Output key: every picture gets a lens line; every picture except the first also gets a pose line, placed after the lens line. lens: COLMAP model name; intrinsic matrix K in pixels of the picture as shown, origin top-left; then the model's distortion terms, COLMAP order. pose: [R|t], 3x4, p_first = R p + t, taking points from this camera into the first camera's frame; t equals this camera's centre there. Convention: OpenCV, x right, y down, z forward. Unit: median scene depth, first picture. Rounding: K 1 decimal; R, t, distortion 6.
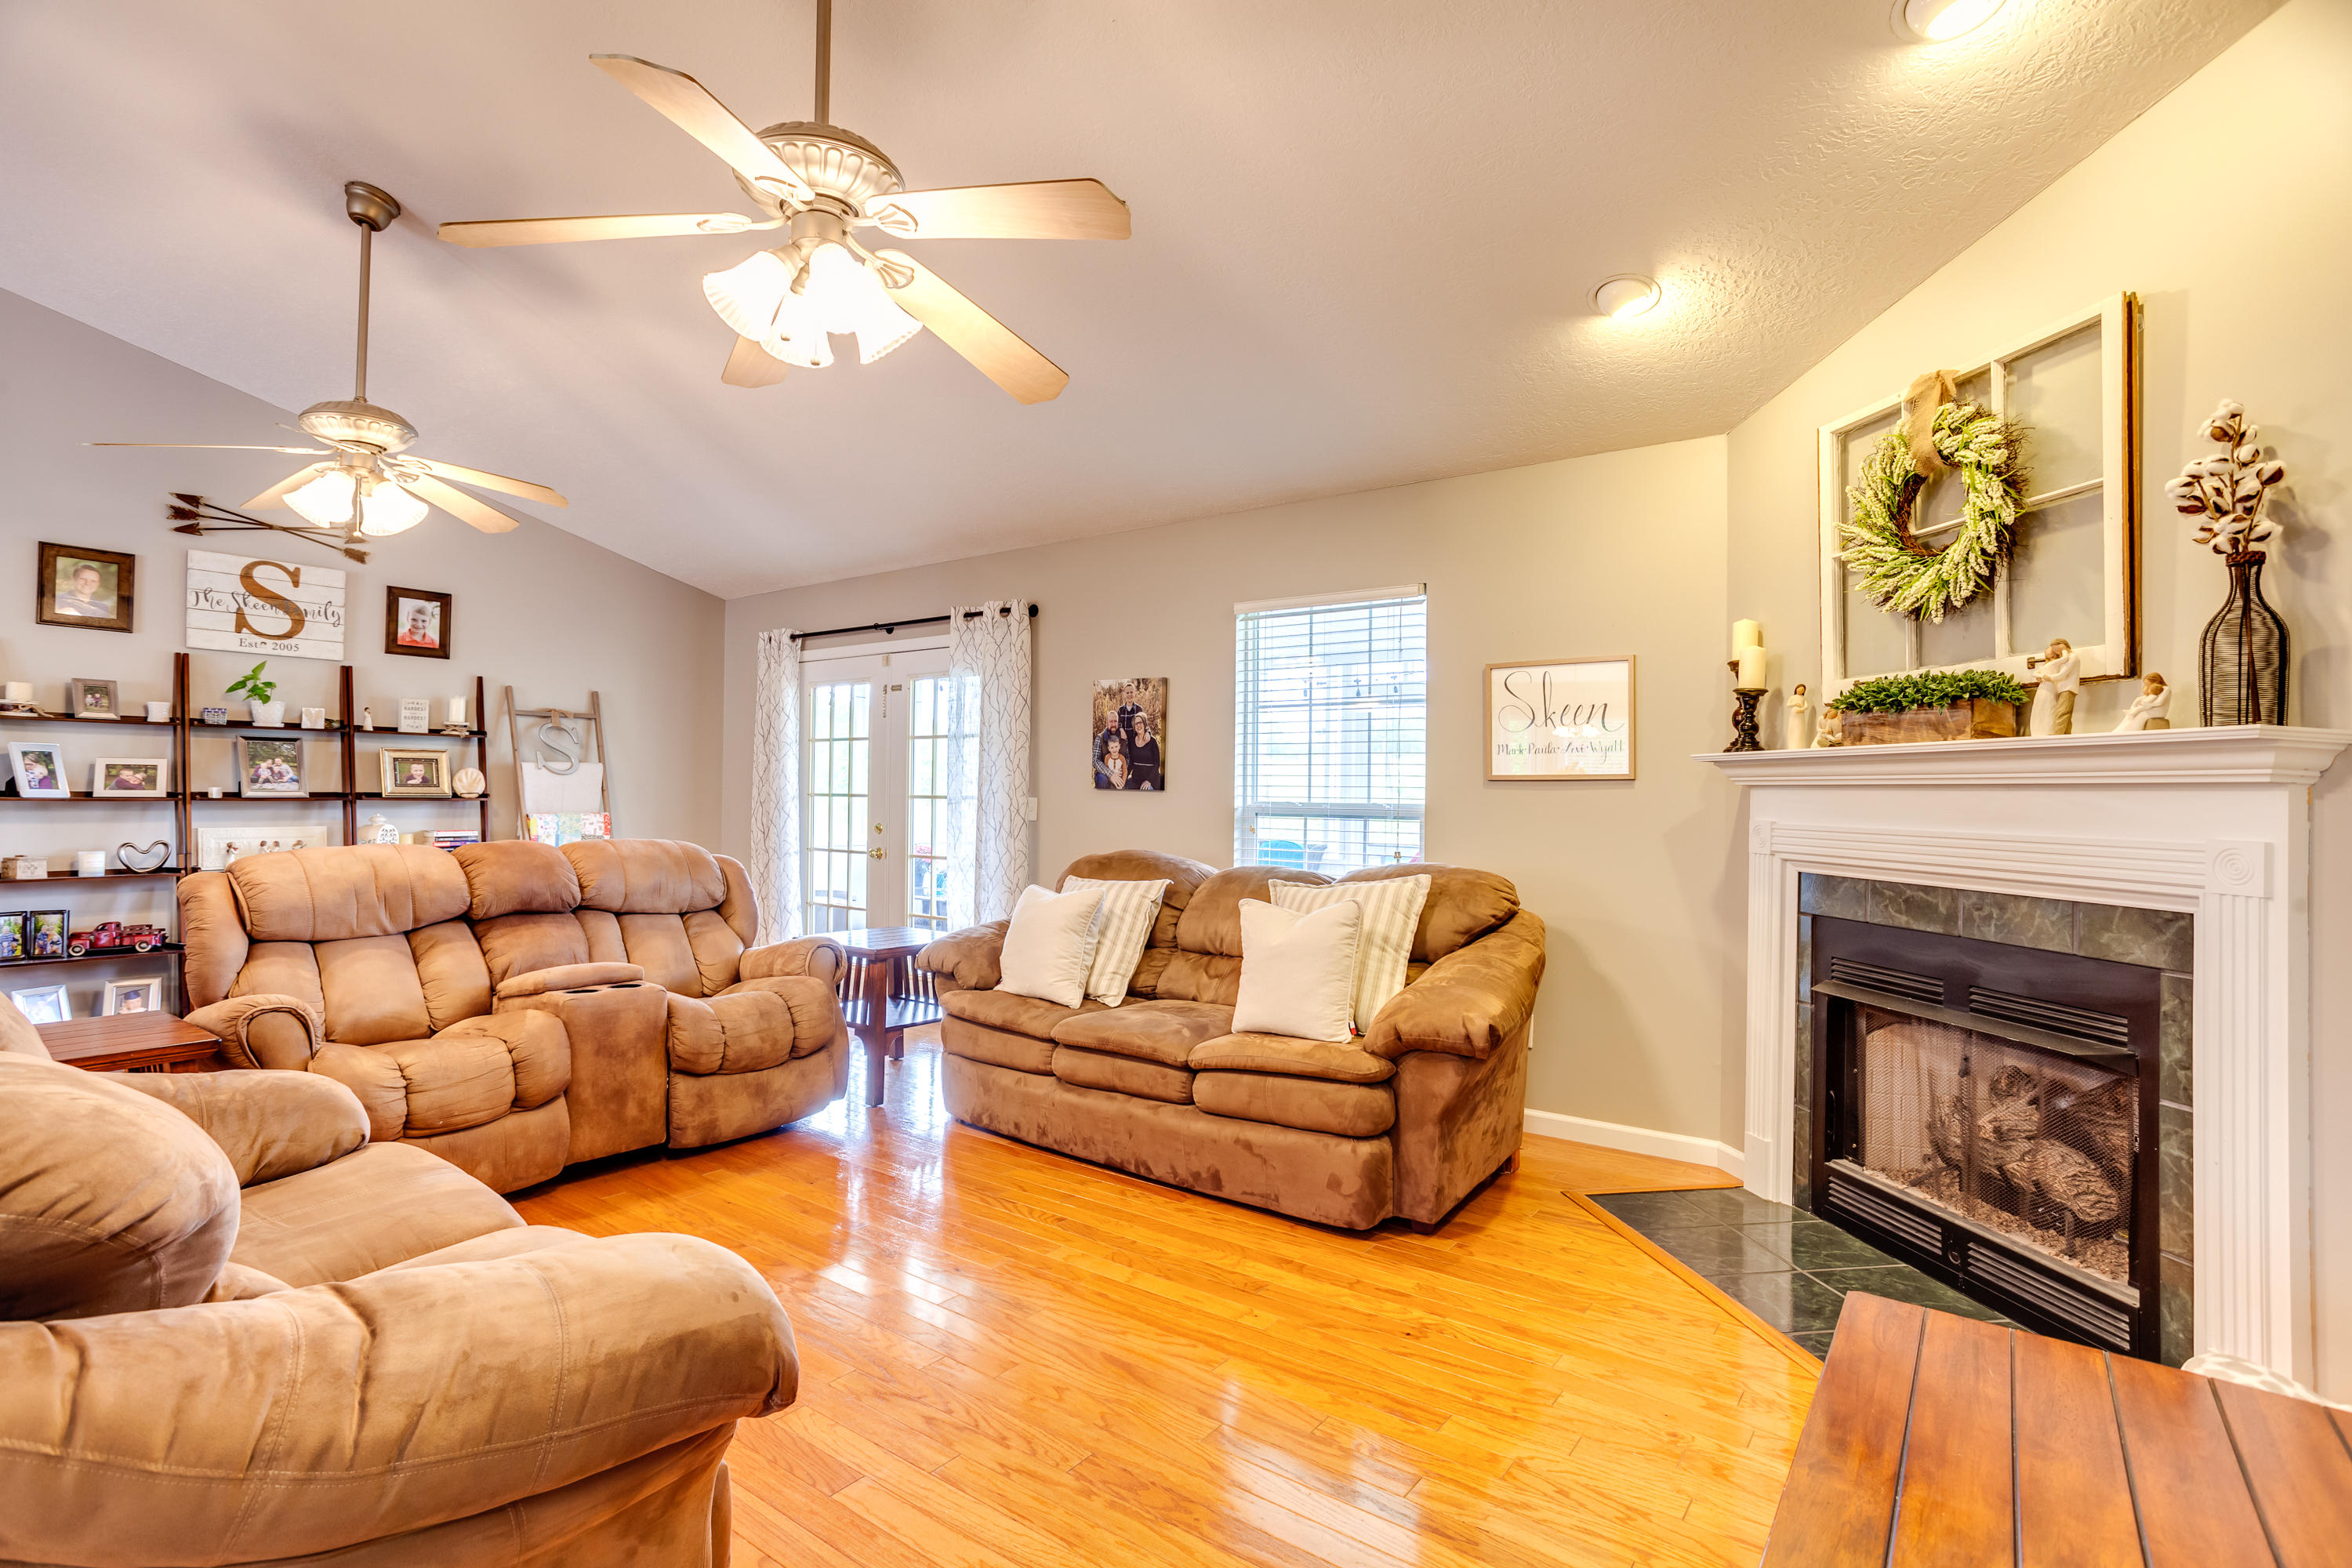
lens RADIAL K [[1149.0, 0, 1156.2], [0, 1149.0, 777.1], [0, 0, 1]] dist [-0.026750, 0.018000]
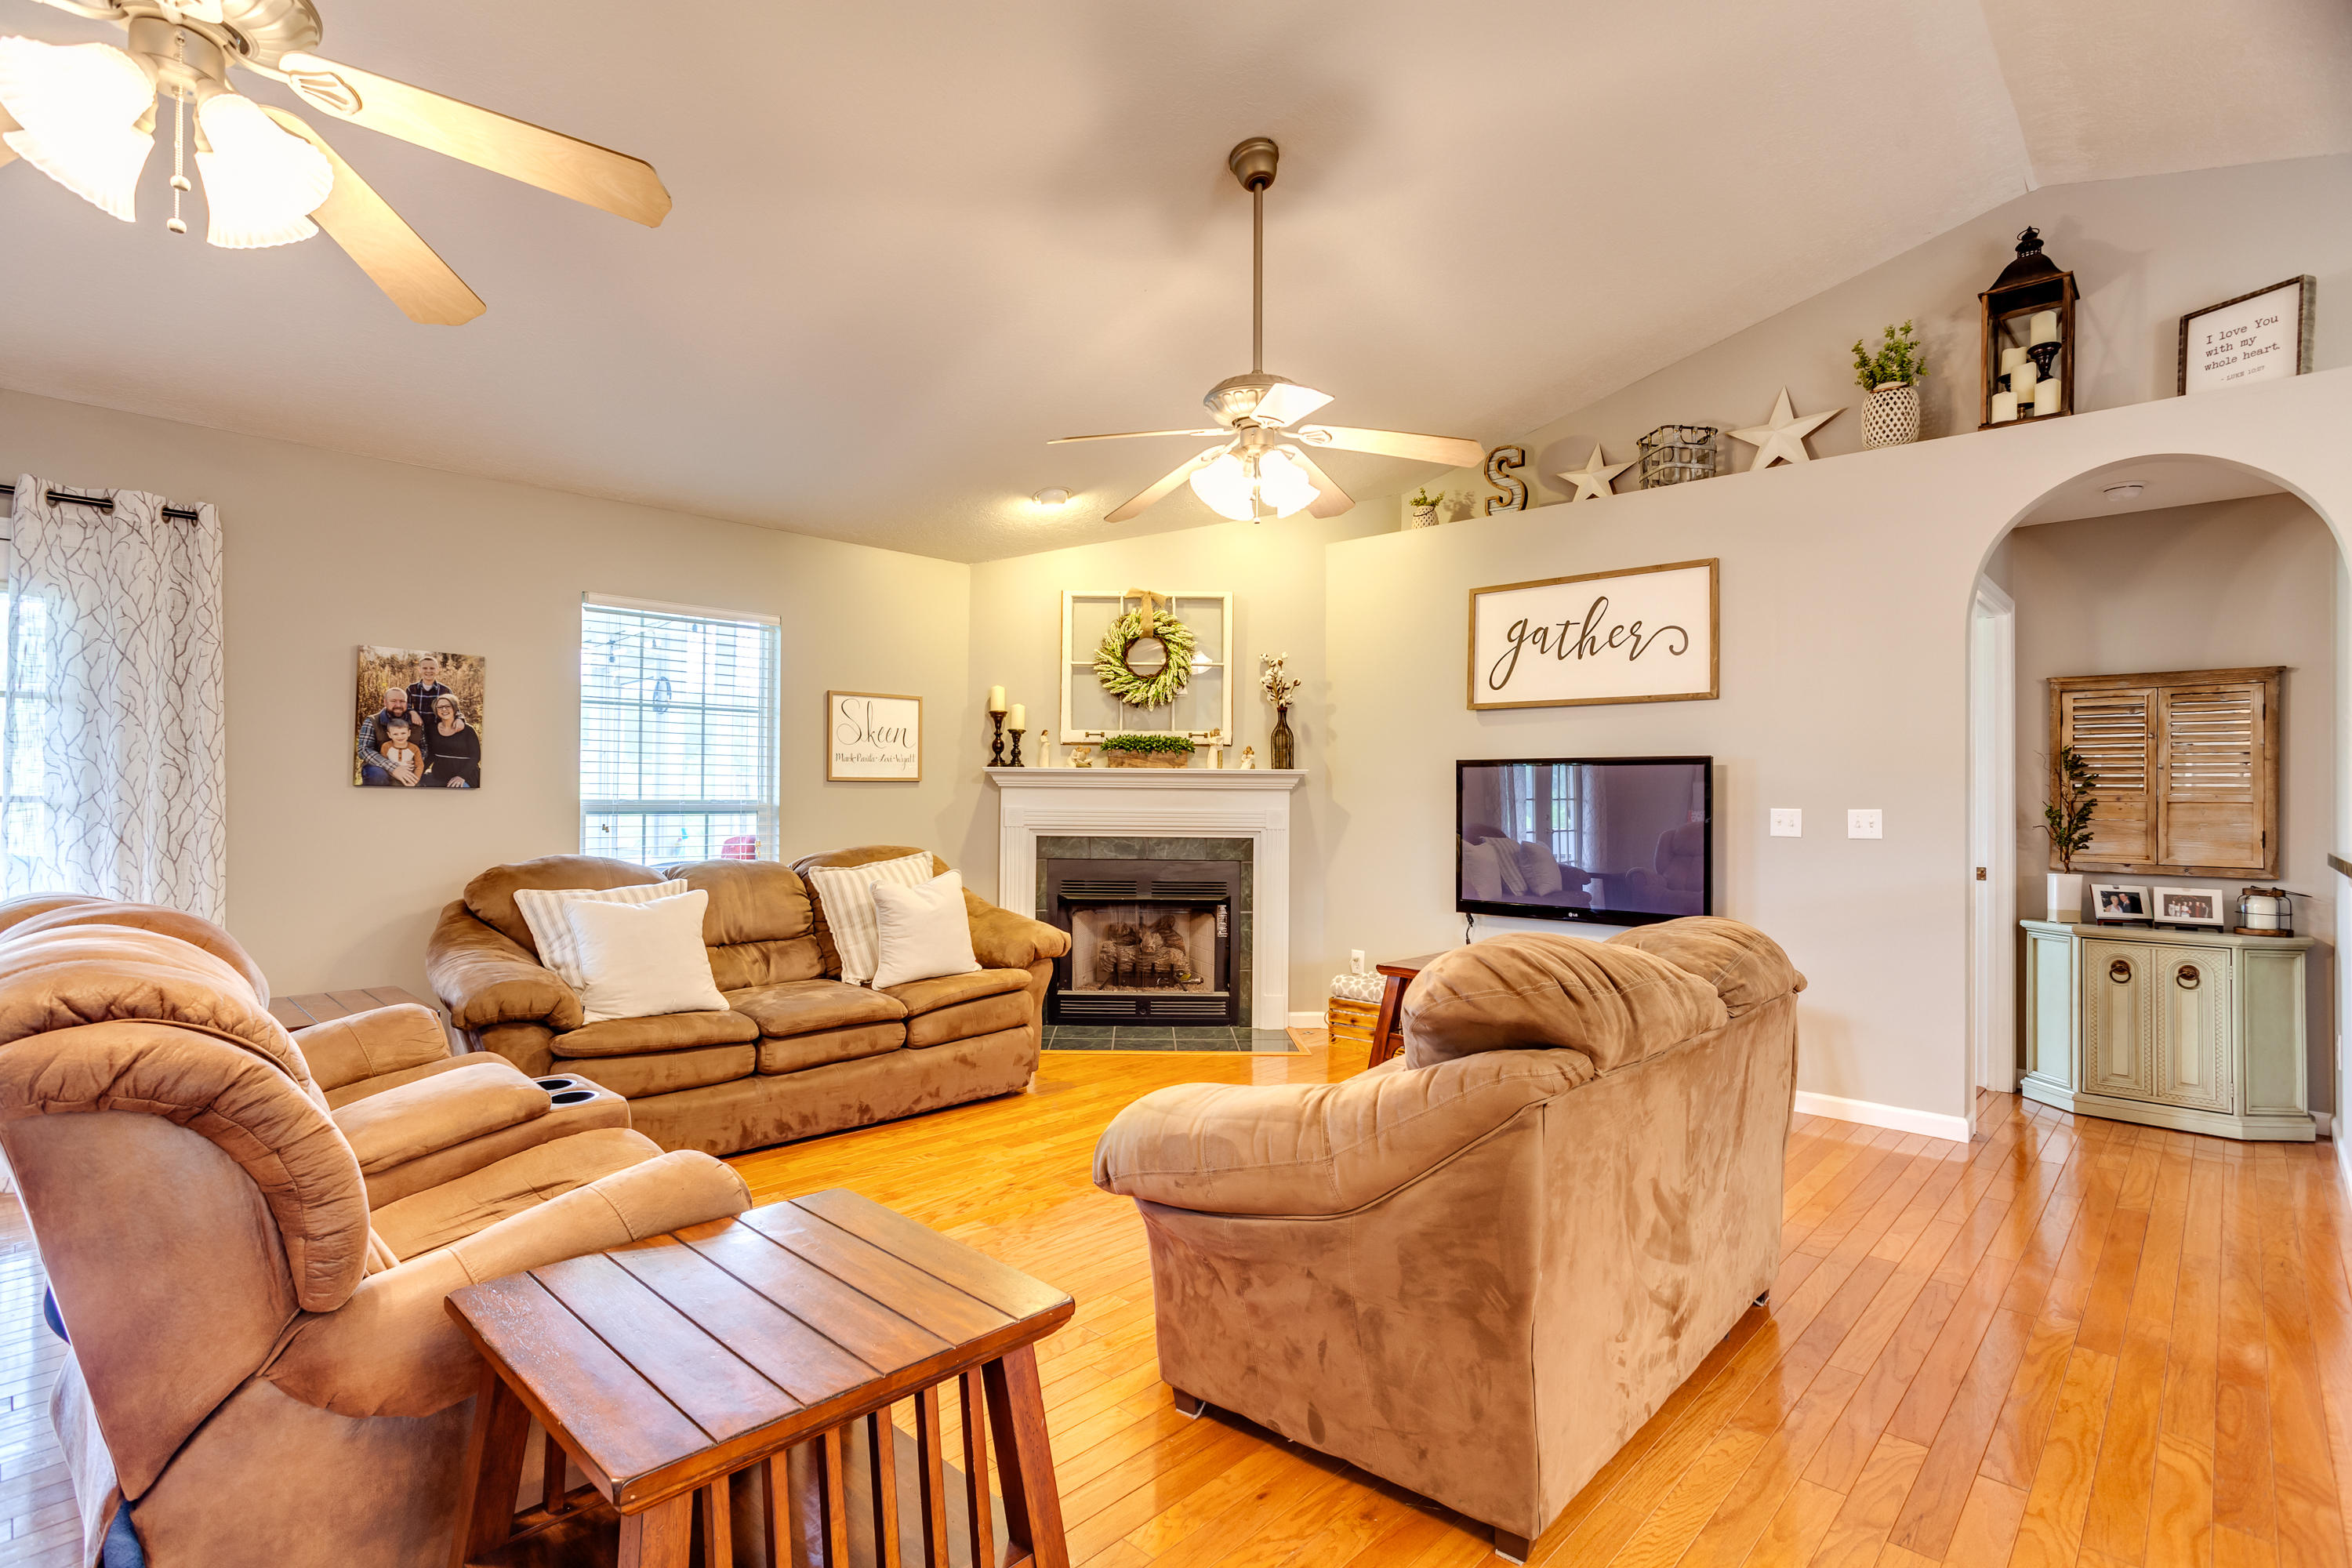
lens RADIAL K [[1149.0, 0, 1150.4], [0, 1149.0, 769.1], [0, 0, 1]] dist [-0.026750, 0.018000]
pose [[0.127519, 0.011664, 0.991767, -1.128384], [-0.020048, 0.999757, -0.009180, -0.006981], [-0.991633, -0.018712, 0.127722, 0.574637]]
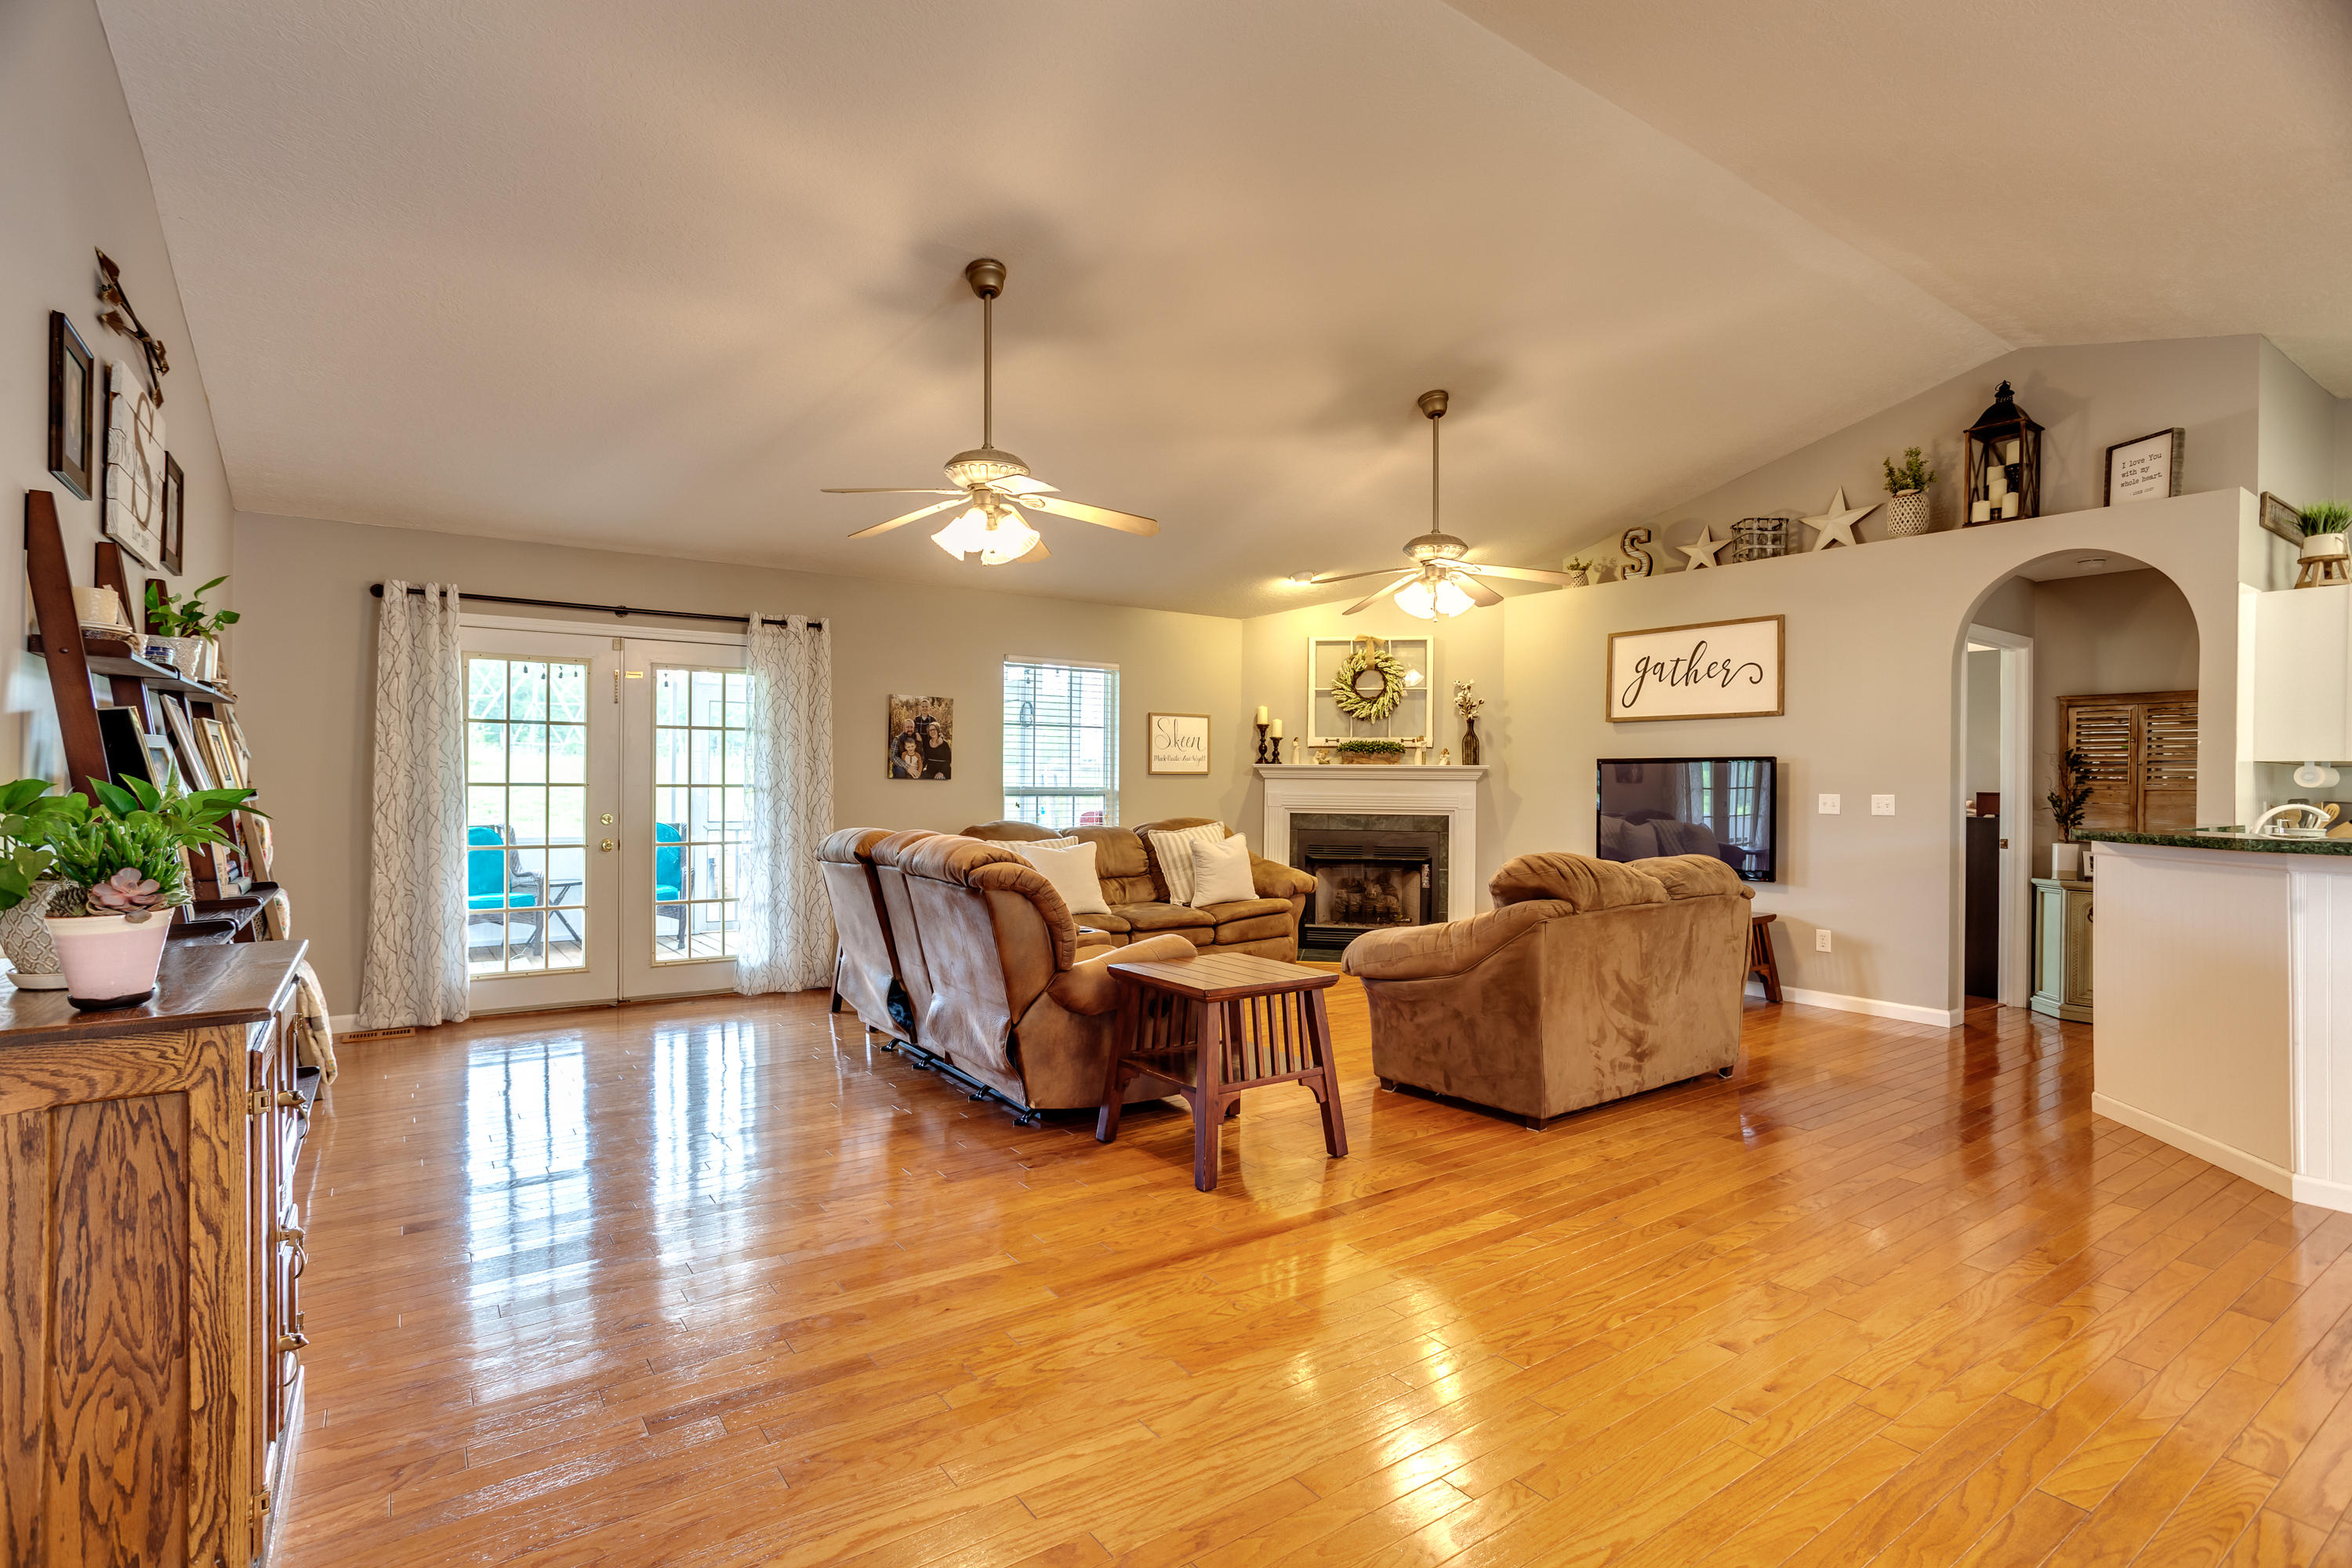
lens RADIAL K [[1149.0, 0, 1165.6], [0, 1149.0, 774.5], [0, 0, 1]] dist [-0.026750, 0.018000]
pose [[0.304686, -0.002804, 0.952449, -1.801273], [-0.018162, 0.999797, 0.008753, -0.016569], [-0.952280, -0.019966, 0.304574, 0.479878]]
